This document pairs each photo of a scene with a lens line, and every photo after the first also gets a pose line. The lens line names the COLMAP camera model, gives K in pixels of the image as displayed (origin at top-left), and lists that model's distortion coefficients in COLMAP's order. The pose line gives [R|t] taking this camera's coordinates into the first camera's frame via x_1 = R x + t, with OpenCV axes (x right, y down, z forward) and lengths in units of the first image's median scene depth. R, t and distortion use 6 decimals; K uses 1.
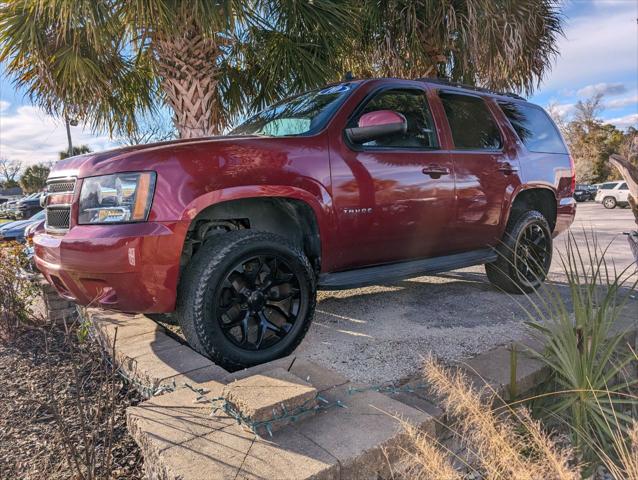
lens RADIAL K [[460.1, 0, 317.1], [0, 460.1, 245.5], [0, 0, 1]] dist [0.019410, -0.015530]
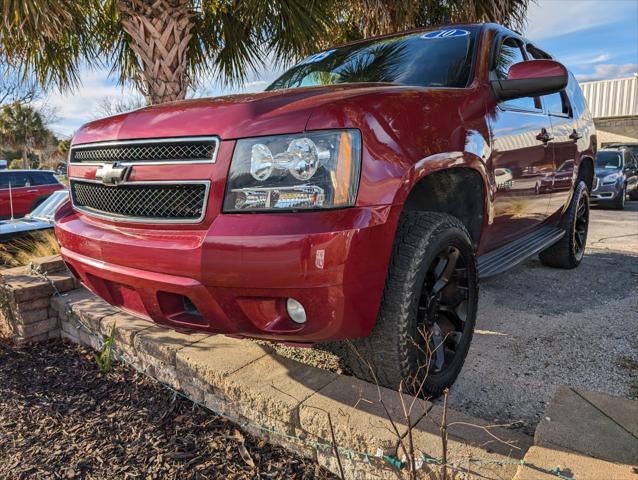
lens RADIAL K [[460.1, 0, 307.4], [0, 460.1, 238.0], [0, 0, 1]] dist [0.019410, -0.015530]
pose [[0.972735, -0.037313, 0.228897, -0.312734], [0.026024, 0.998300, 0.052145, -0.022932], [-0.230453, -0.044767, 0.972053, 0.201979]]
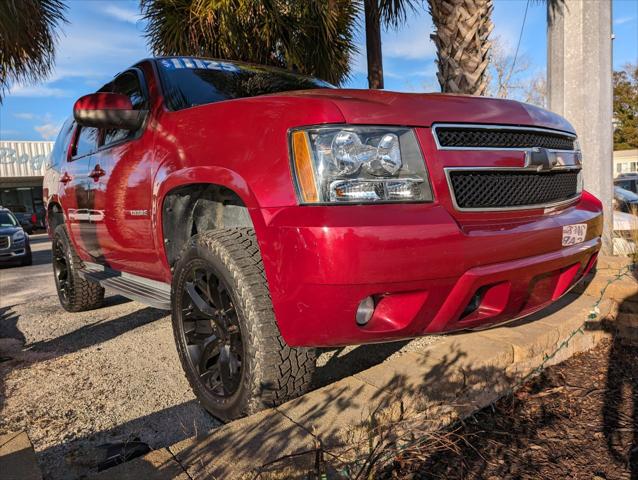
lens RADIAL K [[460.1, 0, 309.6], [0, 460.1, 237.2], [0, 0, 1]] dist [0.019410, -0.015530]
pose [[-0.035305, -0.062680, 0.997409, -0.789516], [0.175515, 0.982130, 0.067932, -0.060350], [-0.983844, 0.177458, -0.023672, 0.868022]]
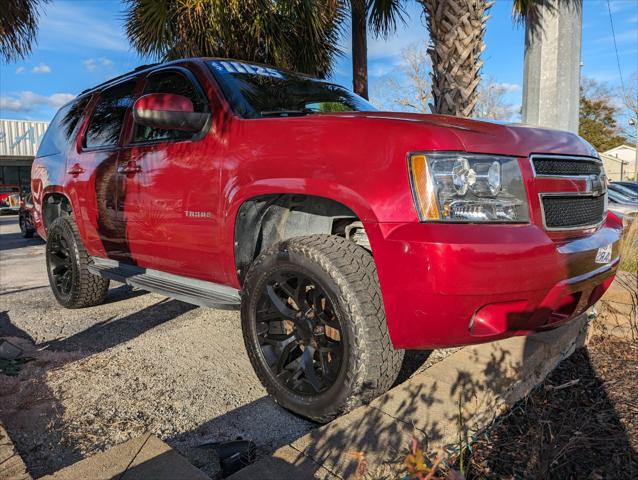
lens RADIAL K [[460.1, 0, 319.5], [0, 460.1, 228.7], [0, 0, 1]] dist [0.019410, -0.015530]
pose [[-0.174238, -0.063476, 0.982655, -0.805354], [0.136415, 0.986742, 0.087929, -0.099164], [-0.975209, 0.149369, -0.163269, 1.000299]]
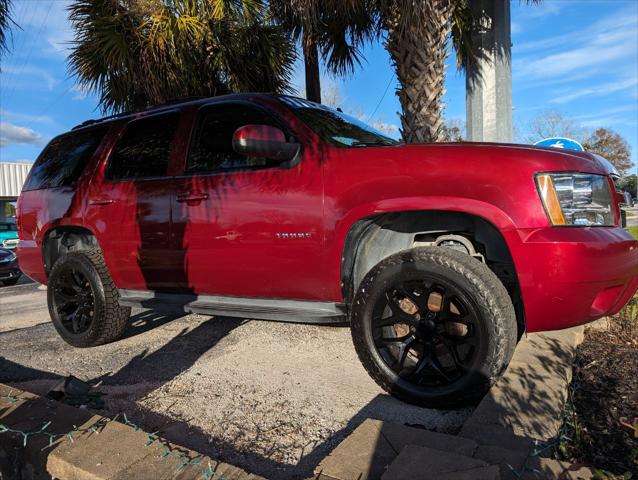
lens RADIAL K [[460.1, 0, 315.3], [0, 460.1, 237.5], [0, 0, 1]] dist [0.019410, -0.015530]
pose [[-0.381478, 0.002908, 0.924373, -0.796871], [0.159883, 0.985131, 0.062882, -0.117811], [-0.910446, 0.171779, -0.376271, 1.250096]]
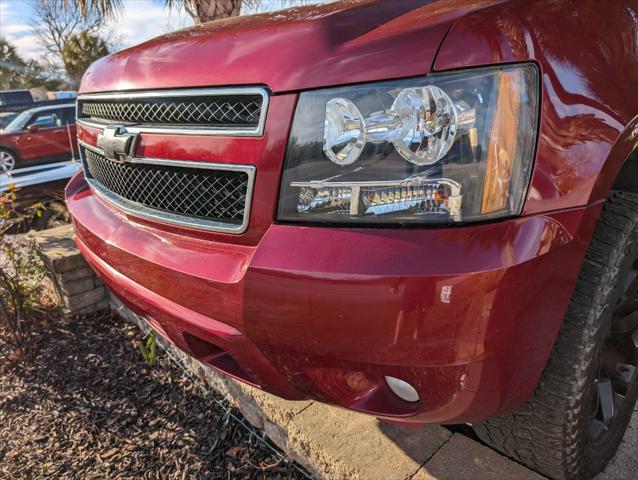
lens RADIAL K [[460.1, 0, 308.9], [0, 460.1, 238.6], [0, 0, 1]] dist [0.019410, -0.015530]
pose [[0.994583, -0.062319, 0.083198, -0.297606], [0.043972, 0.977458, 0.206498, -0.060981], [-0.094191, -0.201721, 0.974903, 0.359632]]
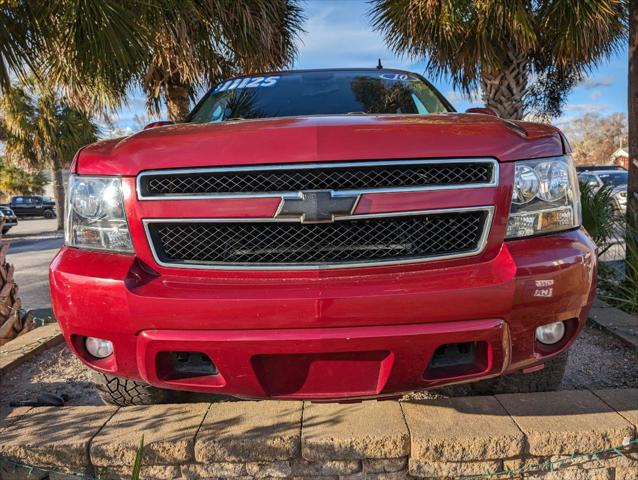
lens RADIAL K [[460.1, 0, 319.0], [0, 460.1, 236.2], [0, 0, 1]] dist [0.019410, -0.015530]
pose [[0.609700, -0.087901, 0.787743, -0.634402], [0.117041, 0.992922, 0.020209, -0.050692], [-0.783943, 0.079877, 0.615673, 0.468937]]
